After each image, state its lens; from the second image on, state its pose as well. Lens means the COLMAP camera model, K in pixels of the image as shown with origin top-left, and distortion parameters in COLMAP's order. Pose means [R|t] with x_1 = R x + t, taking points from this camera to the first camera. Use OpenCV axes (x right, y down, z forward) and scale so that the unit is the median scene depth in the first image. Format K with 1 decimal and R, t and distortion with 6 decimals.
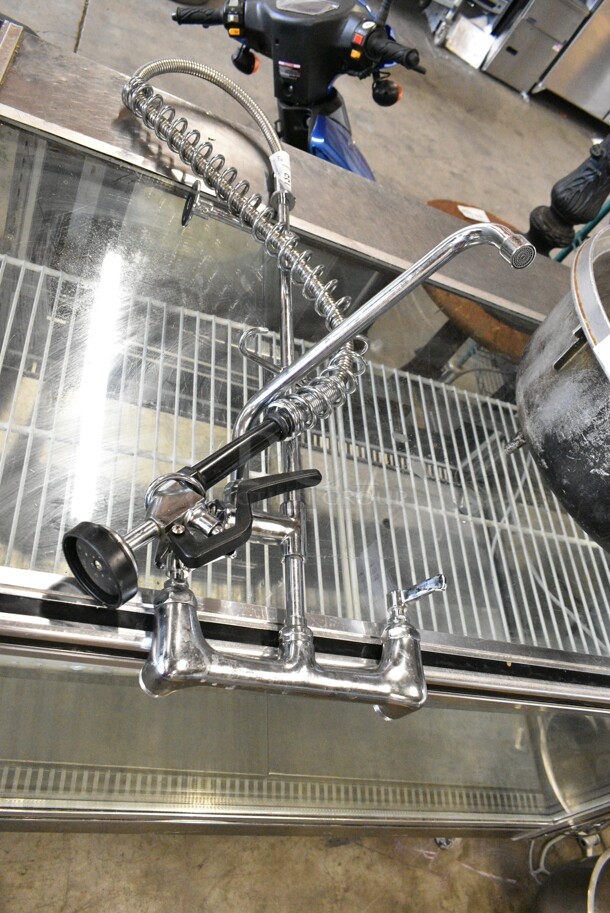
lens RADIAL K [[699.8, 0, 305.0], [0, 699.8, 456.5], [0, 0, 1]] dist [-0.009084, 0.002420]
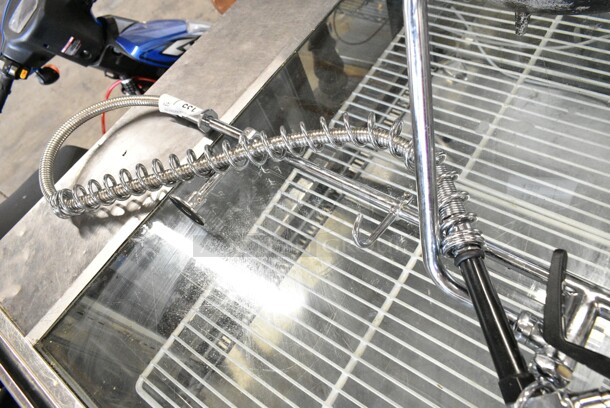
lens RADIAL K [[459.3, 0, 310.5], [0, 459.3, 201.7], [0, 0, 1]] dist [-0.006637, 0.002686]
pose [[0.430195, -0.896209, -0.108358, 0.001576], [0.902051, 0.422084, 0.090274, -0.294647], [-0.035168, -0.136580, 0.990005, 0.351927]]
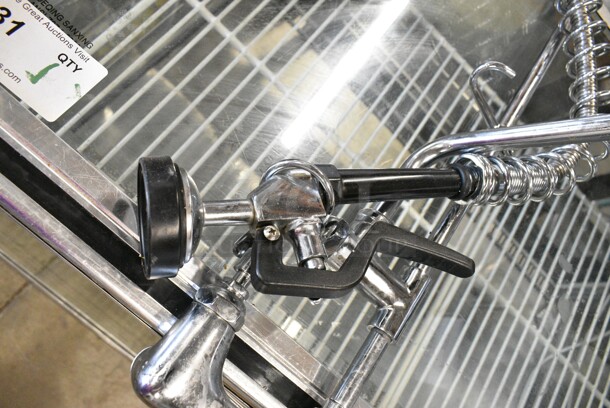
lens RADIAL K [[459.3, 0, 310.5], [0, 459.3, 201.7], [0, 0, 1]] dist [-0.006637, 0.002686]
pose [[0.803534, 0.556001, -0.212595, -0.046124], [-0.530961, 0.830923, 0.166273, -0.019091], [0.269098, -0.020726, 0.962890, 0.396056]]
